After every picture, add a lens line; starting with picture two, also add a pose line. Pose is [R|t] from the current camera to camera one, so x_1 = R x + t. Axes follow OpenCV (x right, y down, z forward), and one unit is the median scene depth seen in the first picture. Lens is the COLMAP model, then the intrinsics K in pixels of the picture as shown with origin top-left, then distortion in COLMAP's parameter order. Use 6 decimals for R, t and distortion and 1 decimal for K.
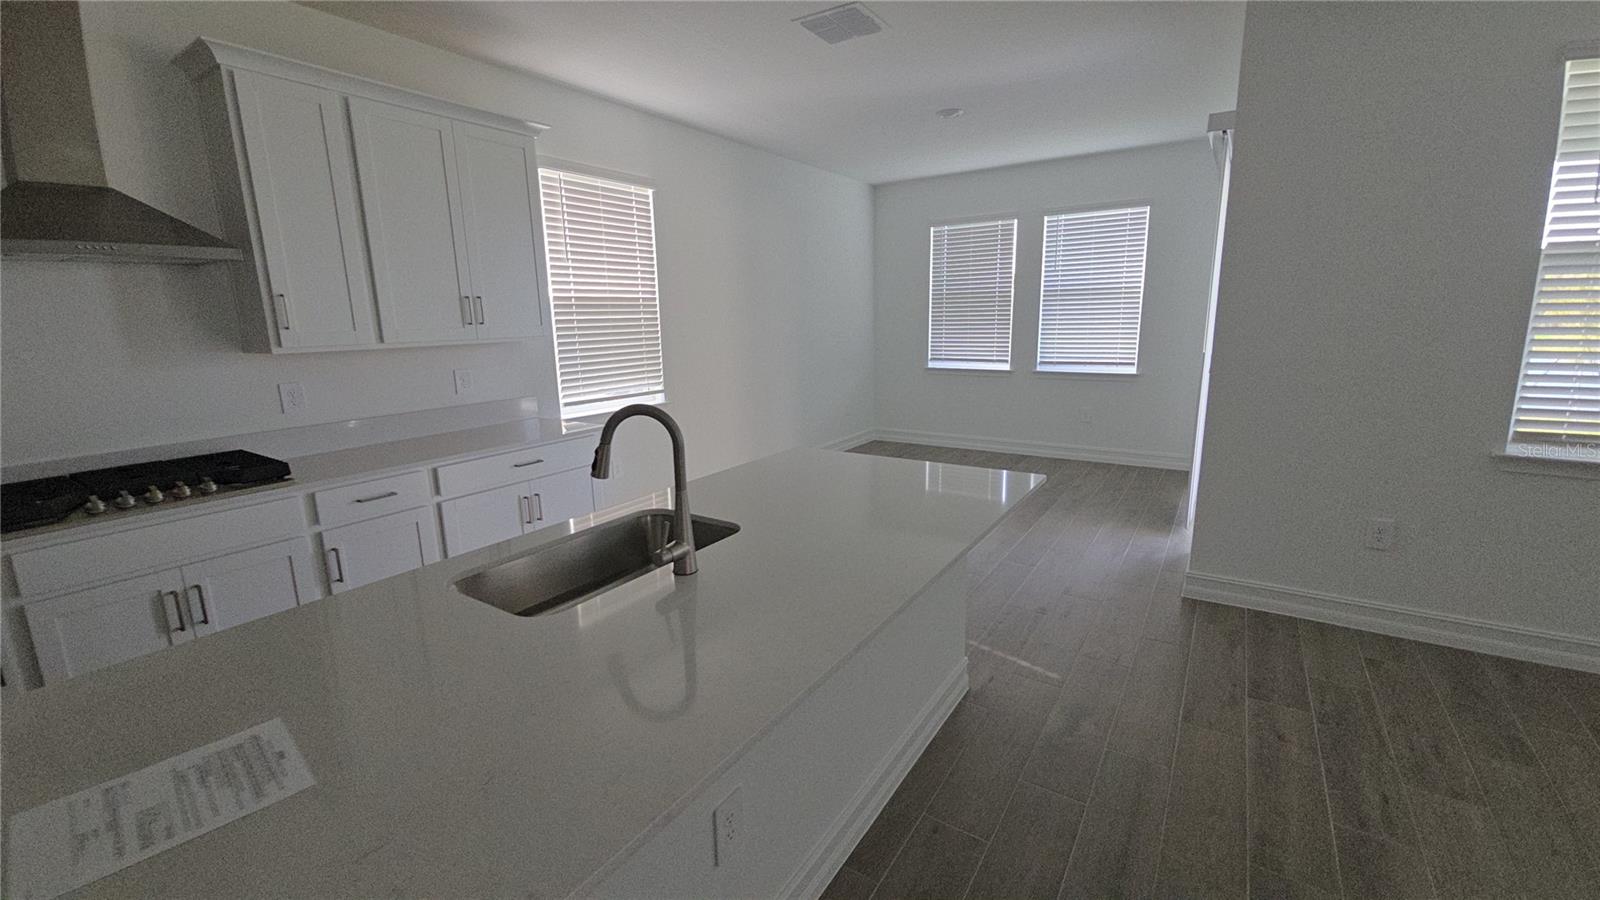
lens RADIAL K [[651.0, 0, 797.5], [0, 651.0, 435.5], [0, 0, 1]] dist [-0.001475, -0.000530]
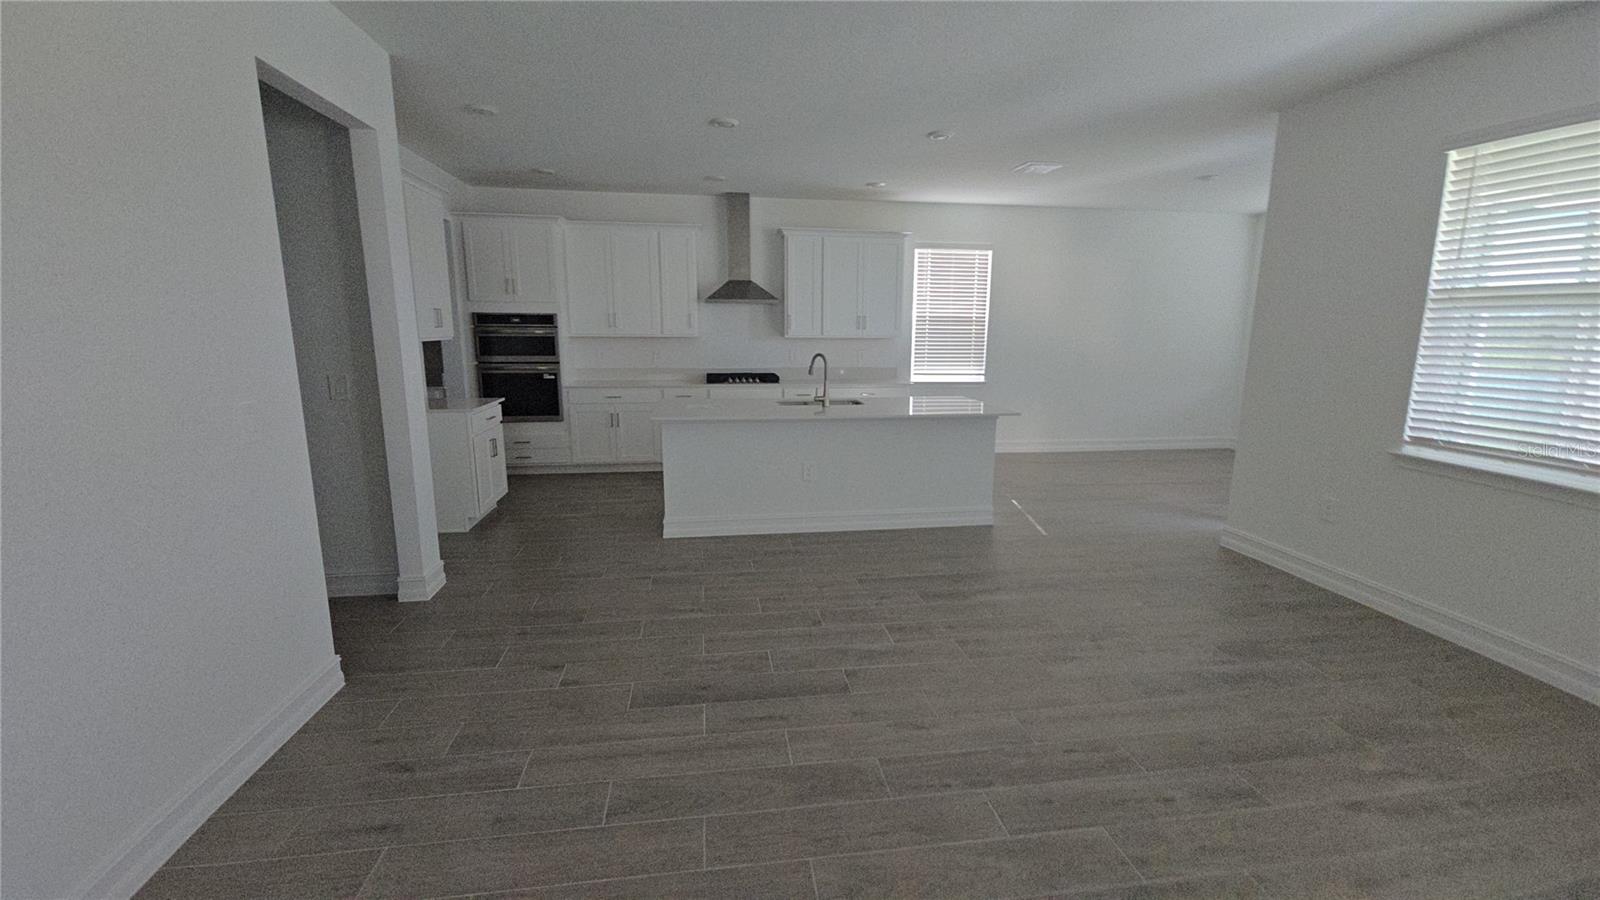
lens RADIAL K [[648.2, 0, 805.9], [0, 648.2, 440.9], [0, 0, 1]] dist [0.000345, -0.000825]
pose [[0.670581, 0.154490, -0.725572, 1.223161], [-0.157100, 0.985465, 0.064634, 0.106320], [0.725011, 0.070645, 0.685105, -0.723869]]
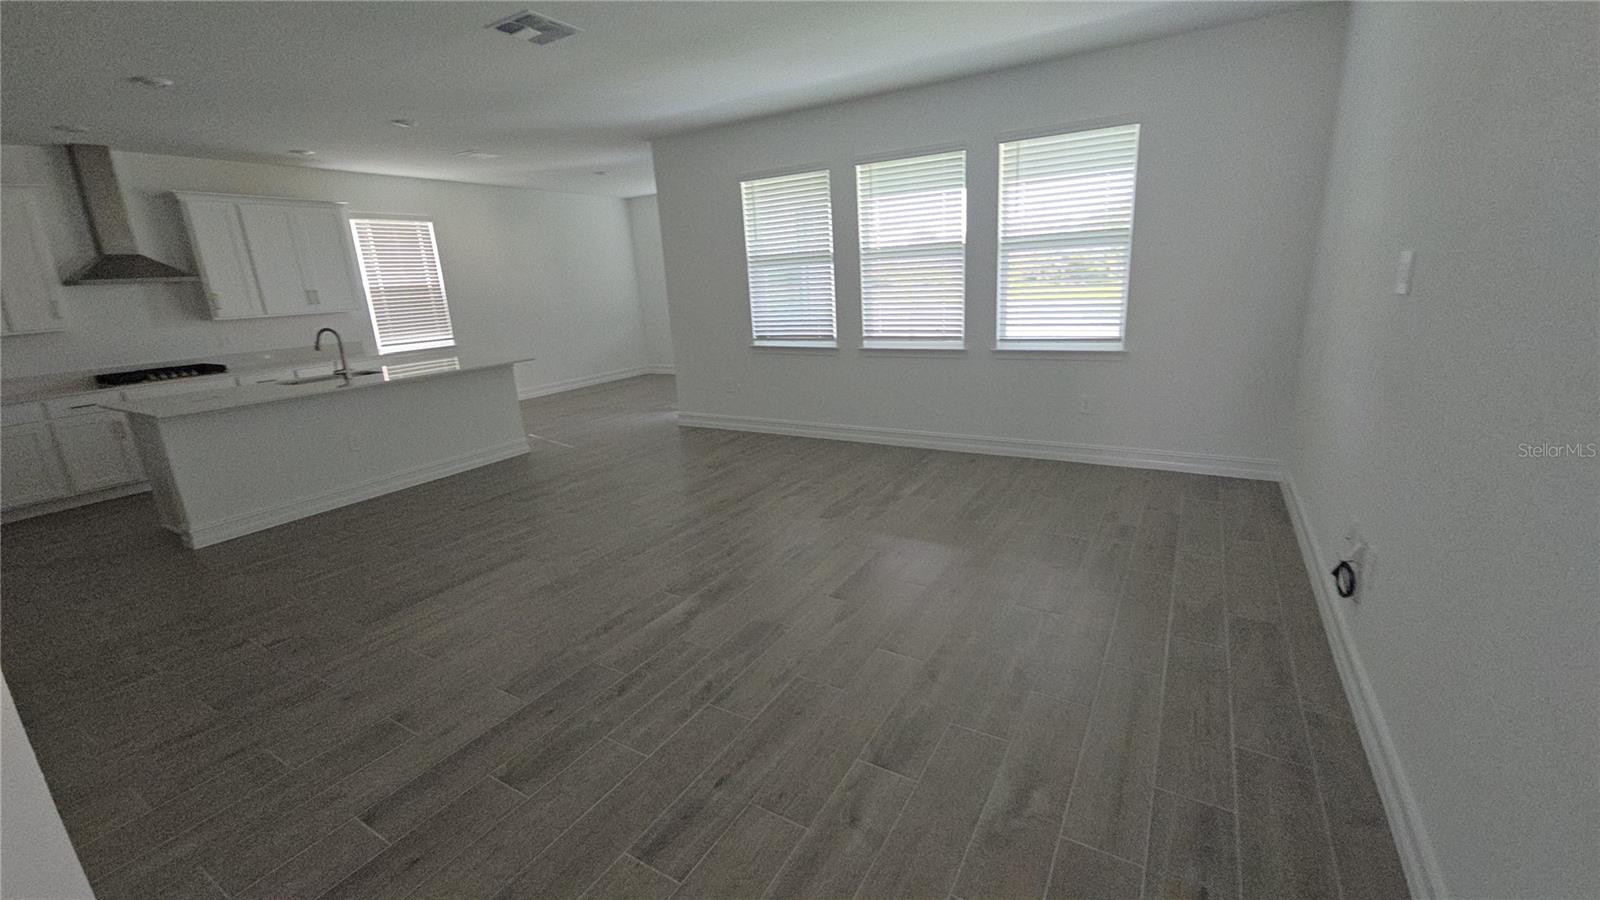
lens RADIAL K [[648.2, 0, 805.9], [0, 648.2, 440.9], [0, 0, 1]] dist [0.000345, -0.000825]
pose [[0.998202, -0.041939, 0.042833, 1.159640], [0.039126, 0.997149, 0.064523, 0.231661], [-0.045417, -0.062731, 0.996997, -1.400365]]
